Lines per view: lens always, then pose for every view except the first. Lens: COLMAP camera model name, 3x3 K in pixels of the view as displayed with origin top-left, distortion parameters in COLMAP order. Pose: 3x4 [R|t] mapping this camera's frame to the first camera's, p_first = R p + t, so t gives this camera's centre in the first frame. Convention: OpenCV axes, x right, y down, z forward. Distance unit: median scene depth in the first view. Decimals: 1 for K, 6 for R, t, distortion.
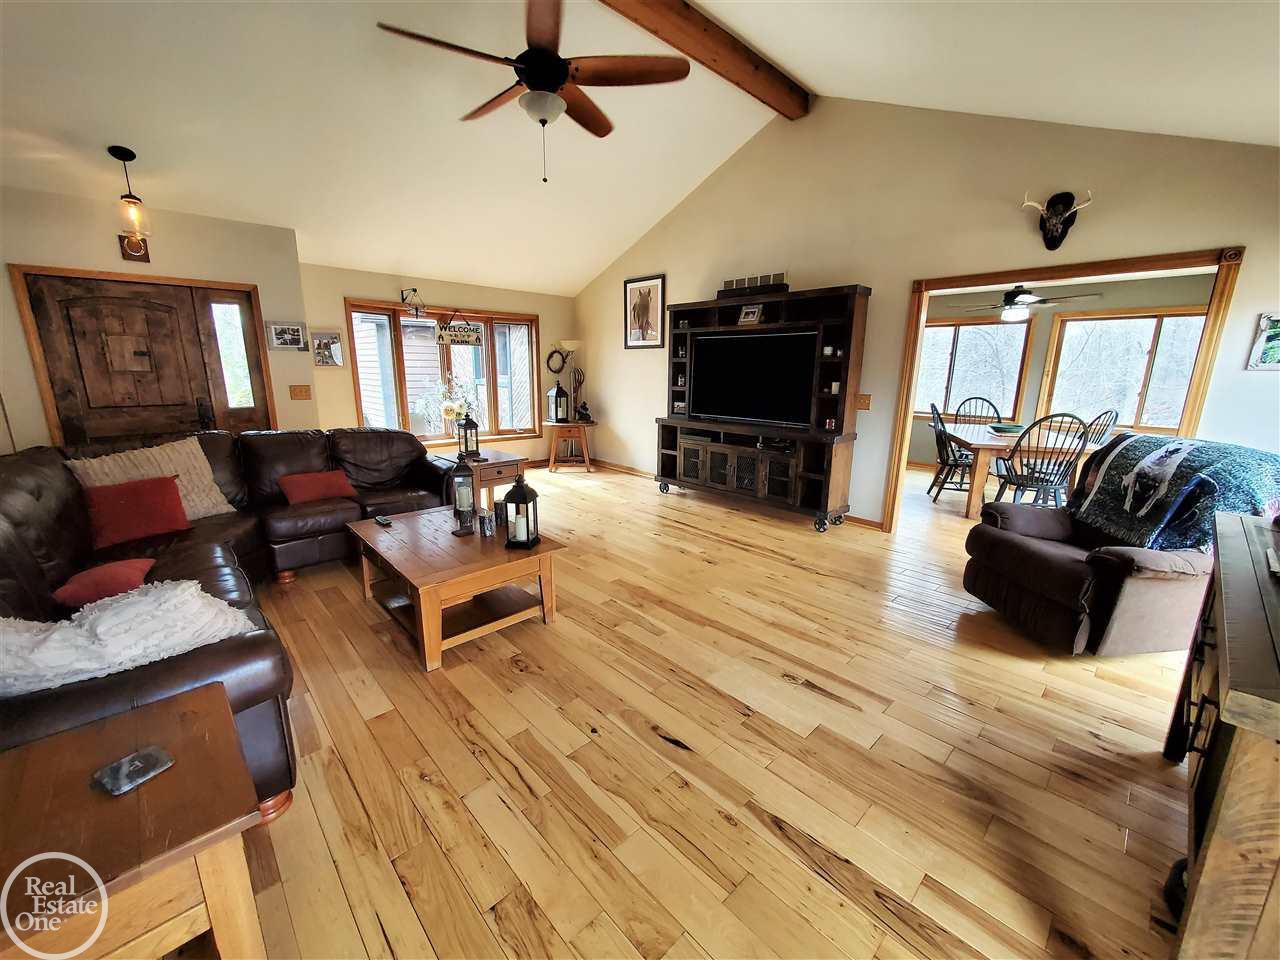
lens RADIAL K [[524.2, 0, 640.0], [0, 524.2, 480.0], [0, 0, 1]] dist [-0.001470, -0.000115]
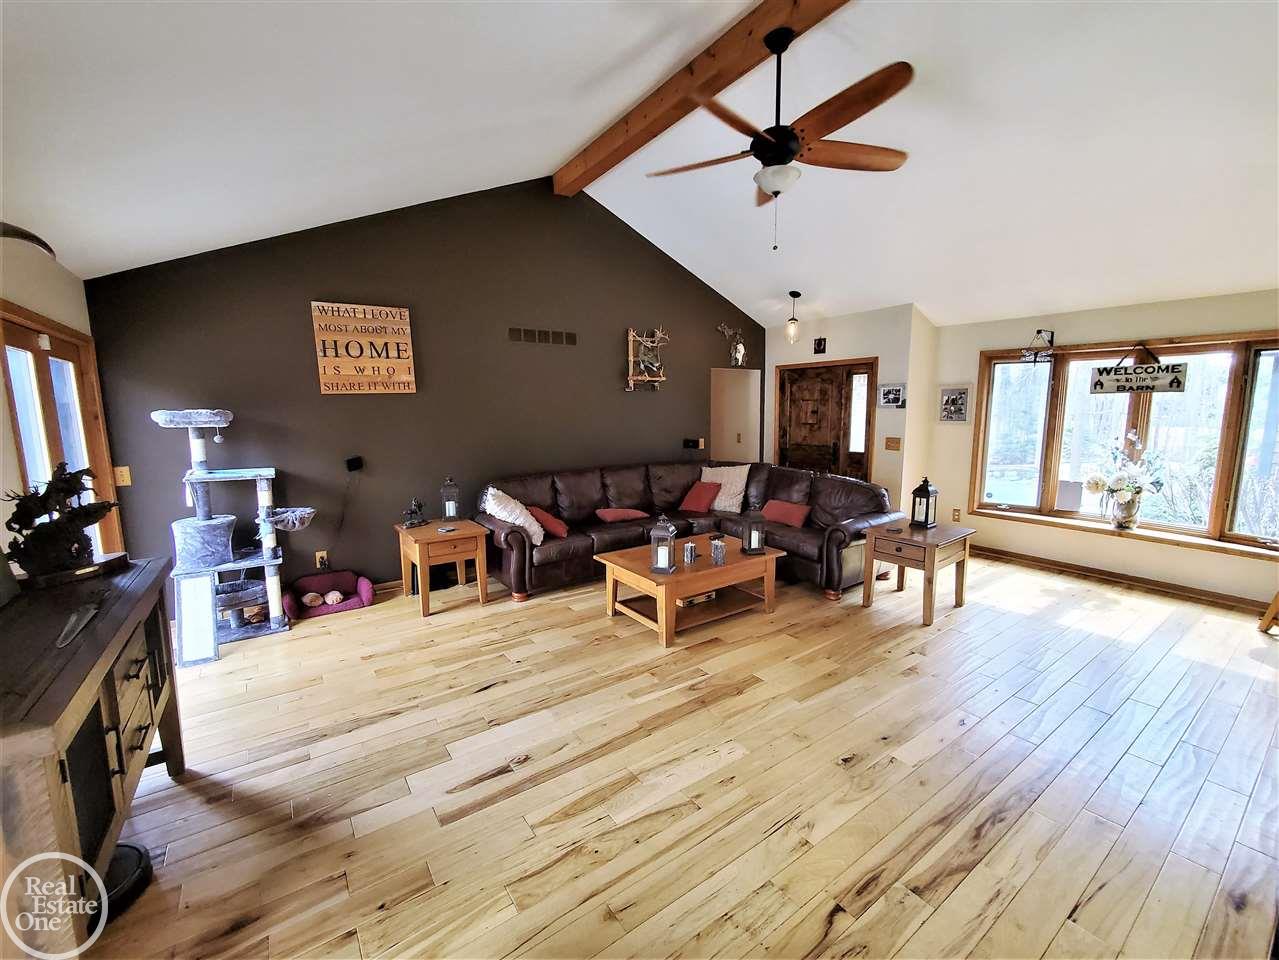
lens RADIAL K [[523.8, 0, 639.5], [0, 523.8, 480.0], [0, 0, 1]] dist [-0.001470, -0.000115]
pose [[-0.146379, 0.136034, -0.979831, 0.842184], [-0.206301, 0.964523, 0.164728, -0.241909], [0.967478, 0.226253, -0.113122, 0.895598]]
